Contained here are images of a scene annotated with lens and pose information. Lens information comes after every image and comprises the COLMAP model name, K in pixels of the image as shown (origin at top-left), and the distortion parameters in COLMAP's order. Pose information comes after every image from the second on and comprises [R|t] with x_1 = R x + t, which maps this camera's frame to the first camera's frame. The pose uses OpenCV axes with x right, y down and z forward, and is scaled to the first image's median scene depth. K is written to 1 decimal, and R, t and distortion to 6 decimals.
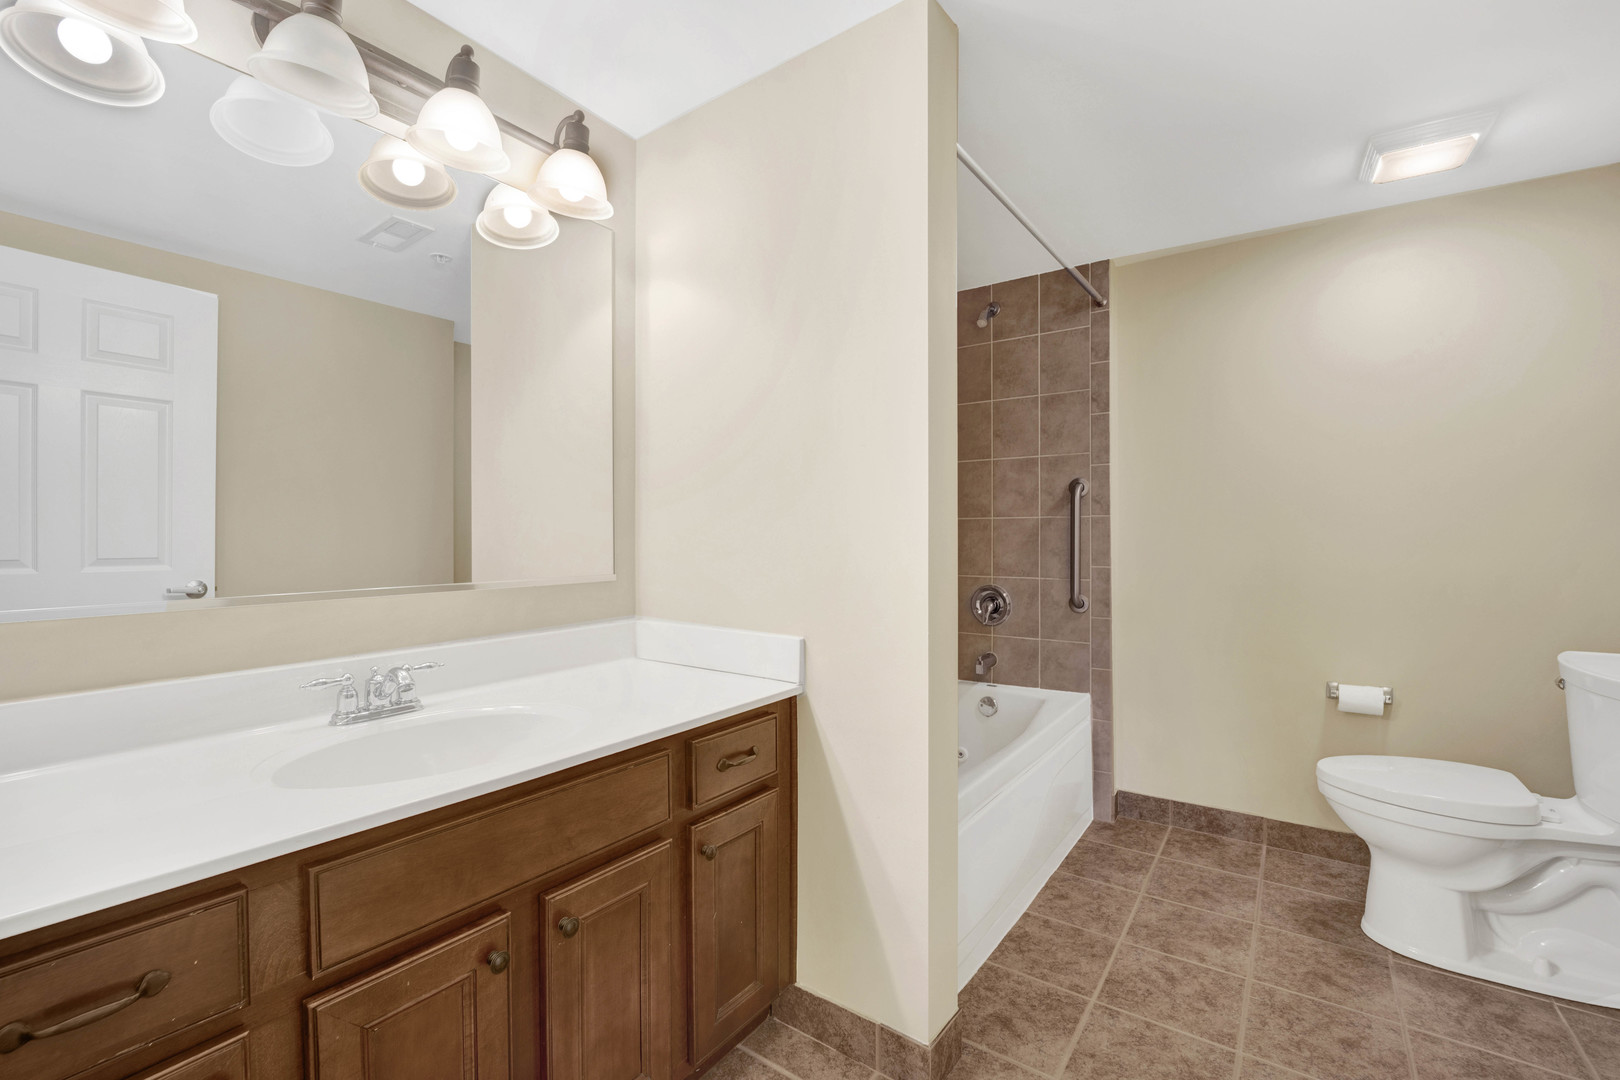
lens RADIAL K [[684.1, 0, 809.4], [0, 684.1, 537.8], [0, 0, 1]] dist [-0.021579, 0.000163]
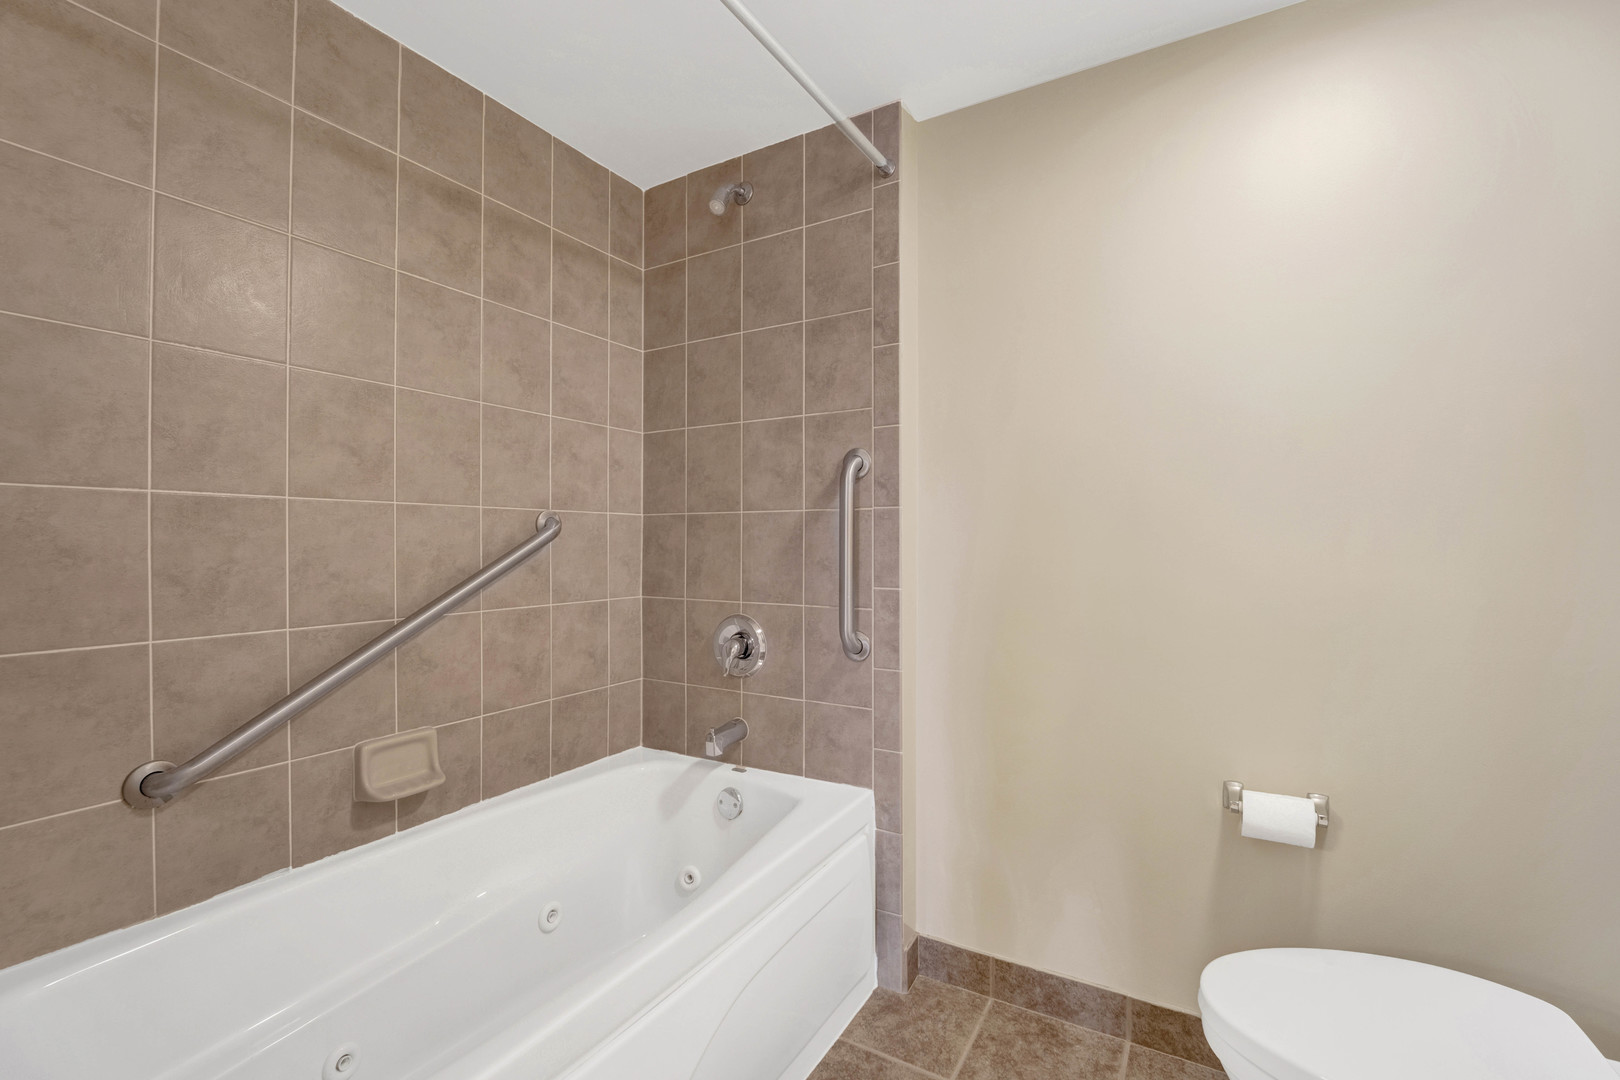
lens RADIAL K [[684.1, 0, 809.9], [0, 684.1, 541.3], [0, 0, 1]] dist [-0.021579, 0.000163]
pose [[0.995043, 0.001472, 0.099439, 0.293313], [-0.001221, 0.999996, -0.002586, 0.000781], [-0.099442, 0.002451, 0.995040, 0.376676]]
